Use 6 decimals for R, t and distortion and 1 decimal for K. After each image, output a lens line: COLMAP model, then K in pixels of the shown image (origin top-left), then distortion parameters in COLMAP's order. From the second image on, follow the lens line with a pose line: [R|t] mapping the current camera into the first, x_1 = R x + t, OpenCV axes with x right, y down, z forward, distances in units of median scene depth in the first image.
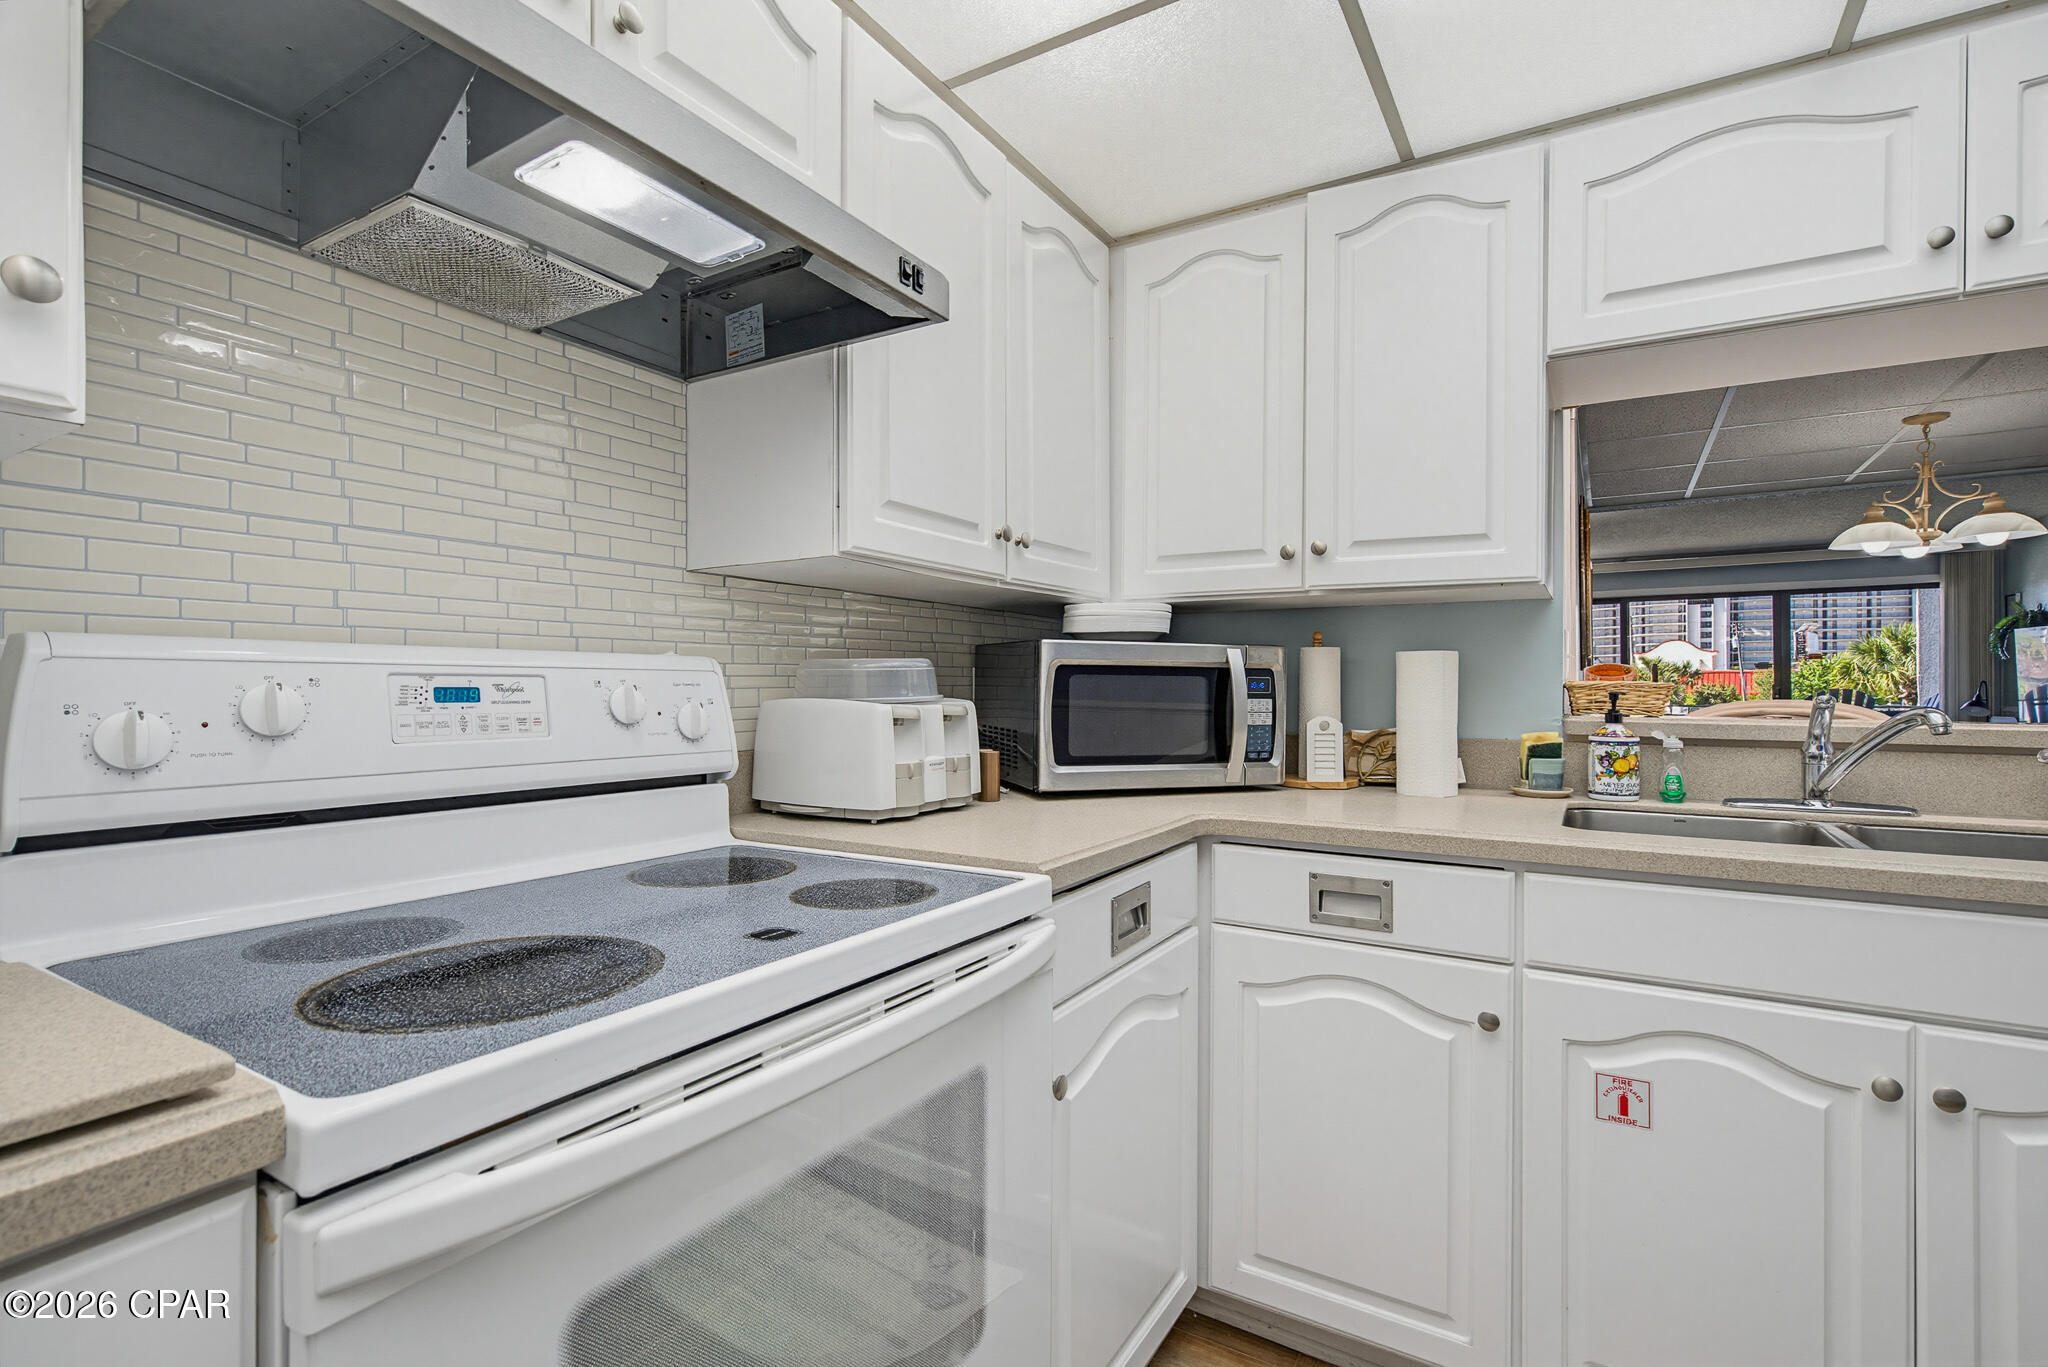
lens RADIAL K [[942.7, 0, 1024.0], [0, 942.7, 683.5], [0, 0, 1]] dist [-0.001684, -0.001547]
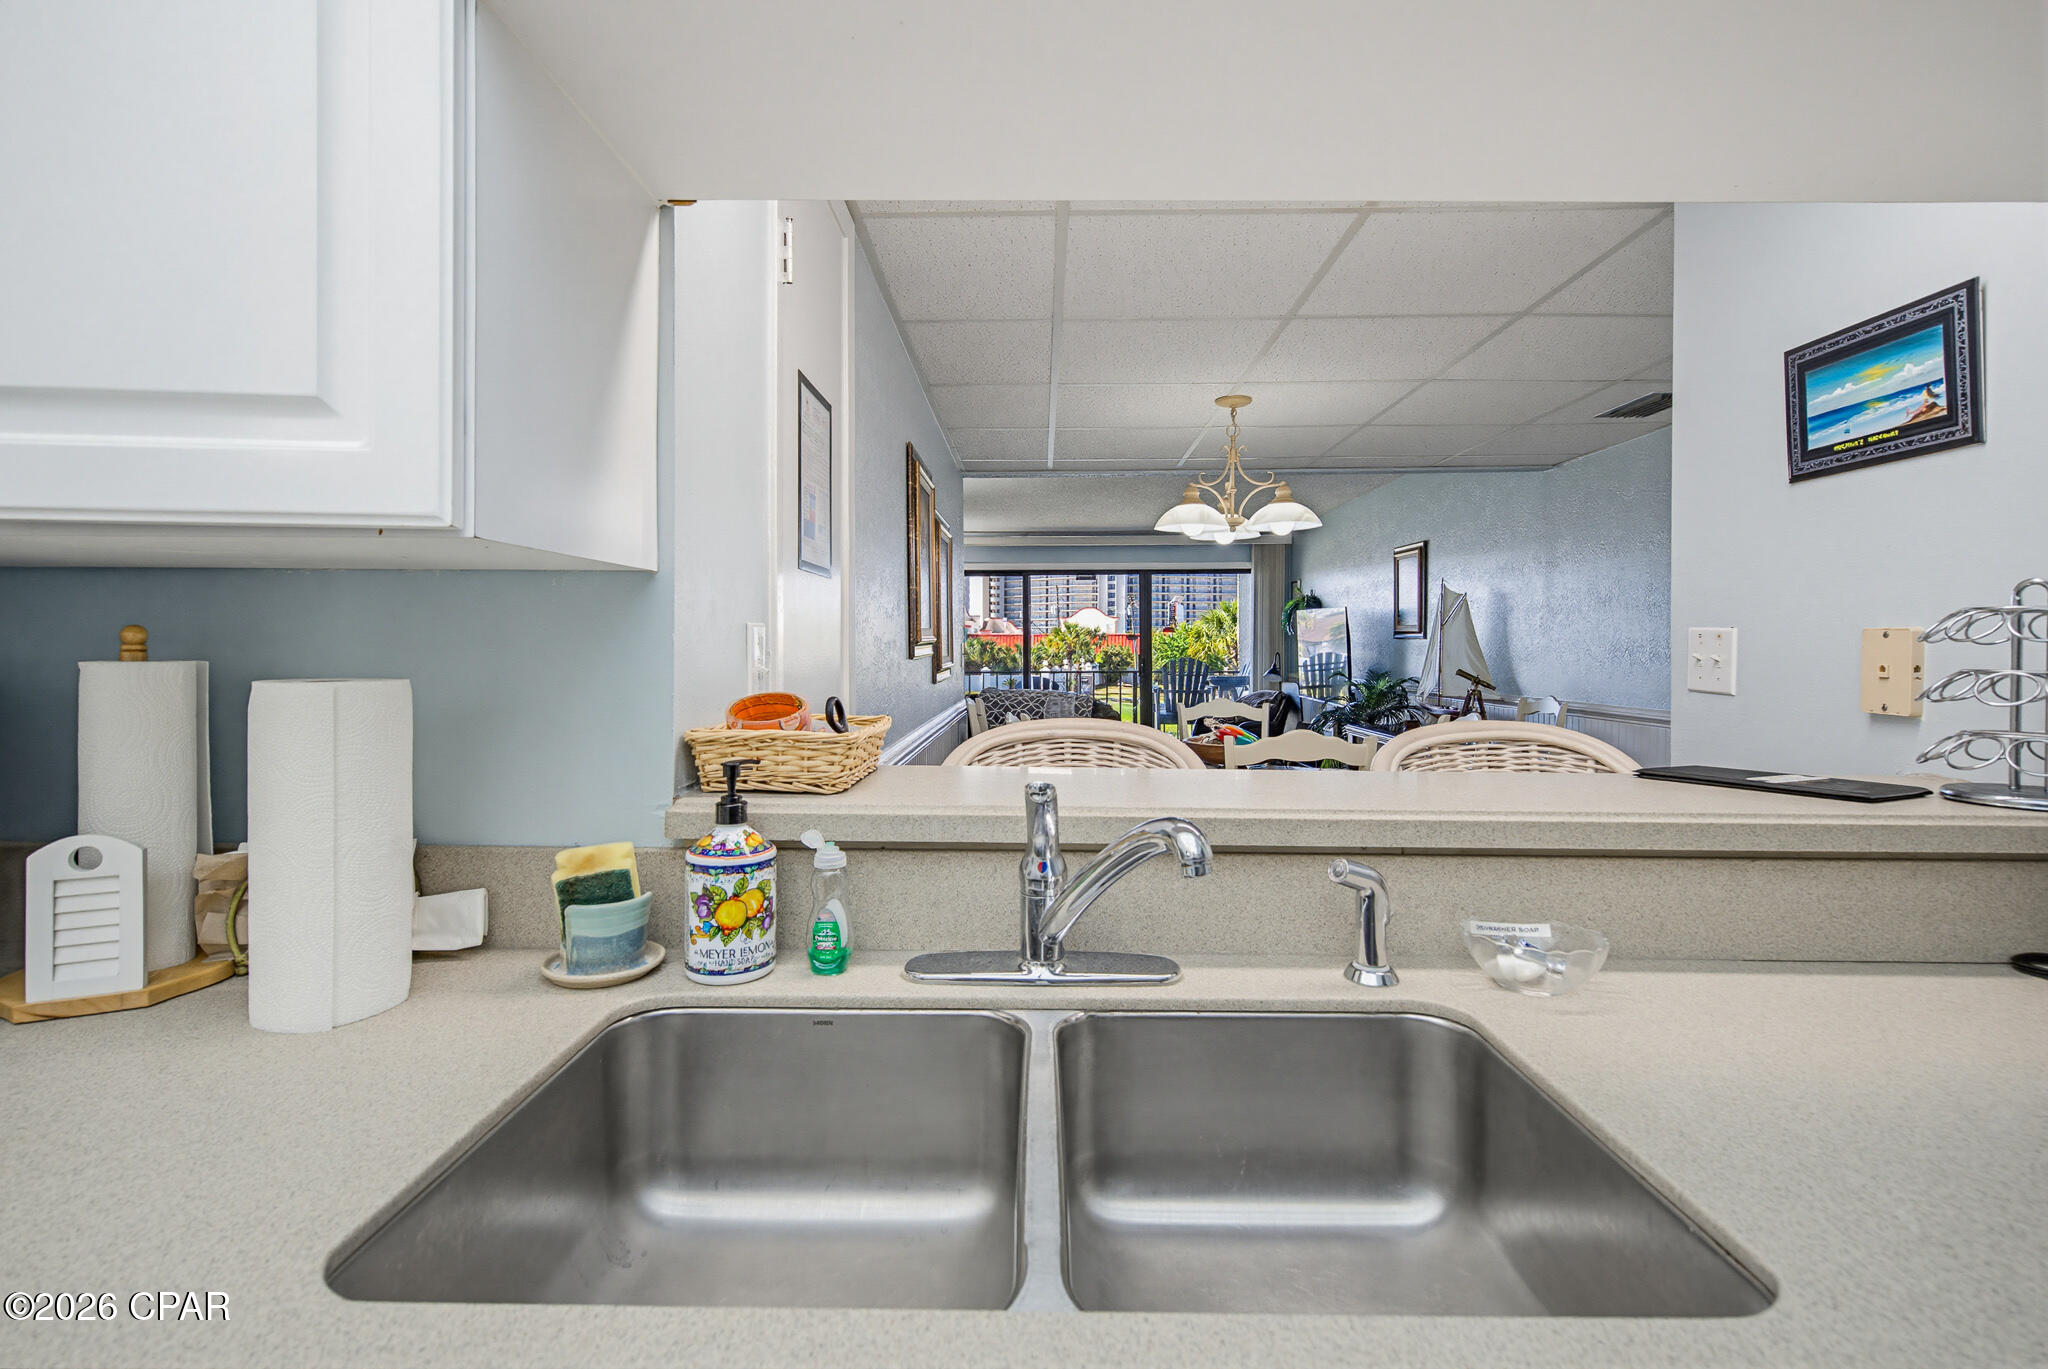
lens RADIAL K [[955.5, 0, 1021.8], [0, 955.5, 648.8], [0, 0, 1]] dist [0.007439, -0.000065]
pose [[0.861268, 0.000340, 0.508151, 0.508833], [-0.003698, 0.999977, 0.005600, -0.056219], [-0.508137, -0.006702, 0.861250, 0.485979]]
